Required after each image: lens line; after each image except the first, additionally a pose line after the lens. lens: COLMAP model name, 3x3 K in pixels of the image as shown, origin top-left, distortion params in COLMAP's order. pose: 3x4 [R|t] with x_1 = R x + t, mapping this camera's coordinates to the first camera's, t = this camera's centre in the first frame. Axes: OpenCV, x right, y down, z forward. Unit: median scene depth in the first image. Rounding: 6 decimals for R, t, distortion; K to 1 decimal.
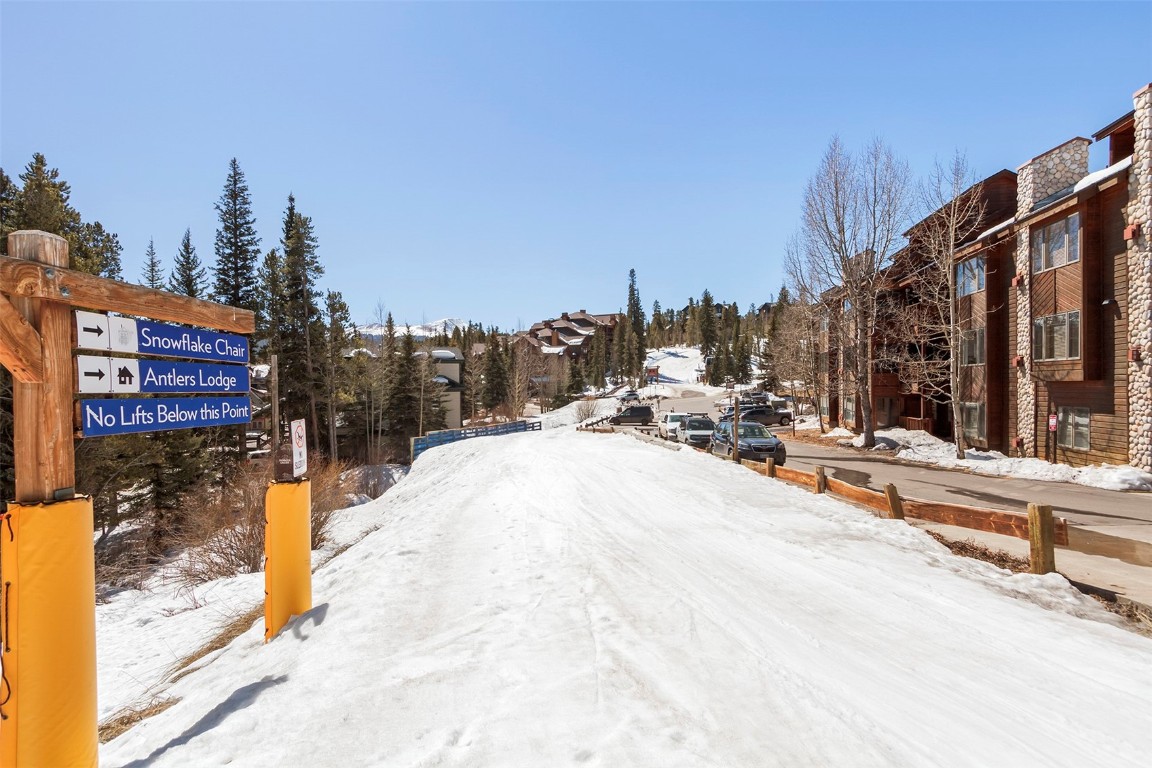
lens RADIAL K [[588.9, 0, 576.0], [0, 588.9, 384.0], [0, 0, 1]] dist [0.003383, 0.000251]
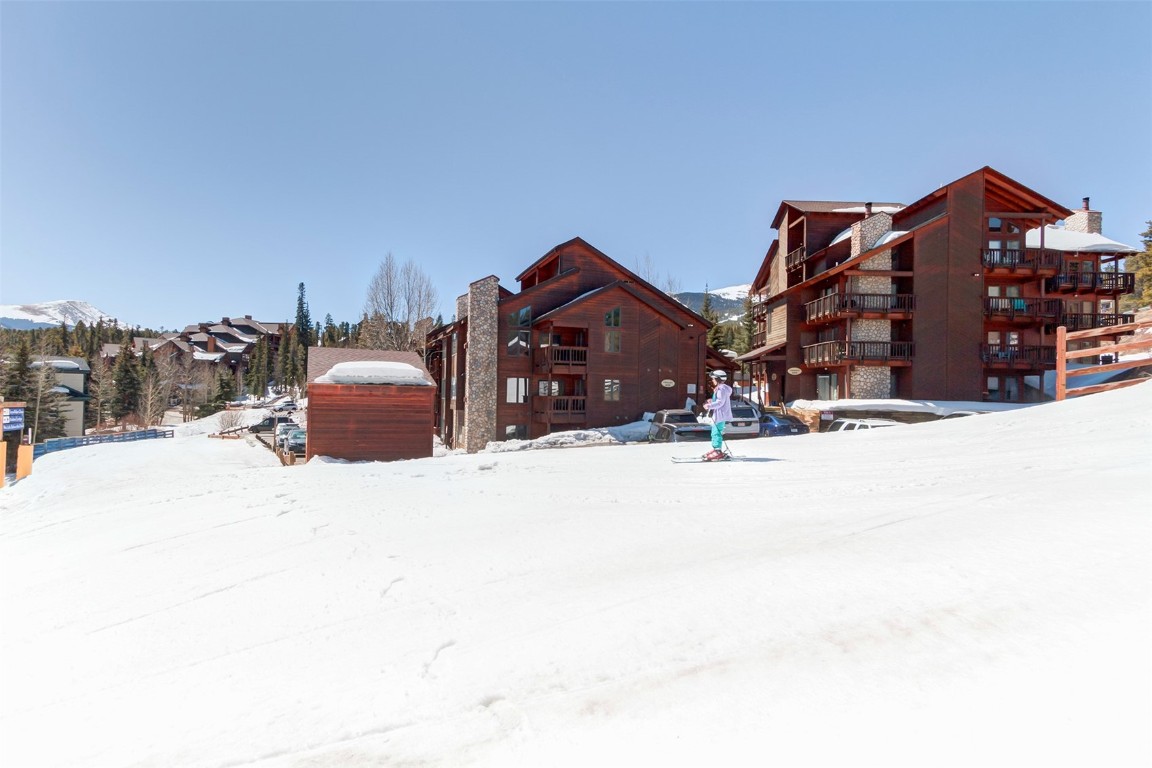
lens RADIAL K [[588.9, 0, 576.0], [0, 588.9, 384.0], [0, 0, 1]] dist [0.003383, 0.000251]
pose [[0.875957, 0.036552, 0.481002, 0.034637], [-0.029405, 0.999317, -0.022390, -0.011054], [-0.481492, 0.005469, 0.876434, -0.184707]]
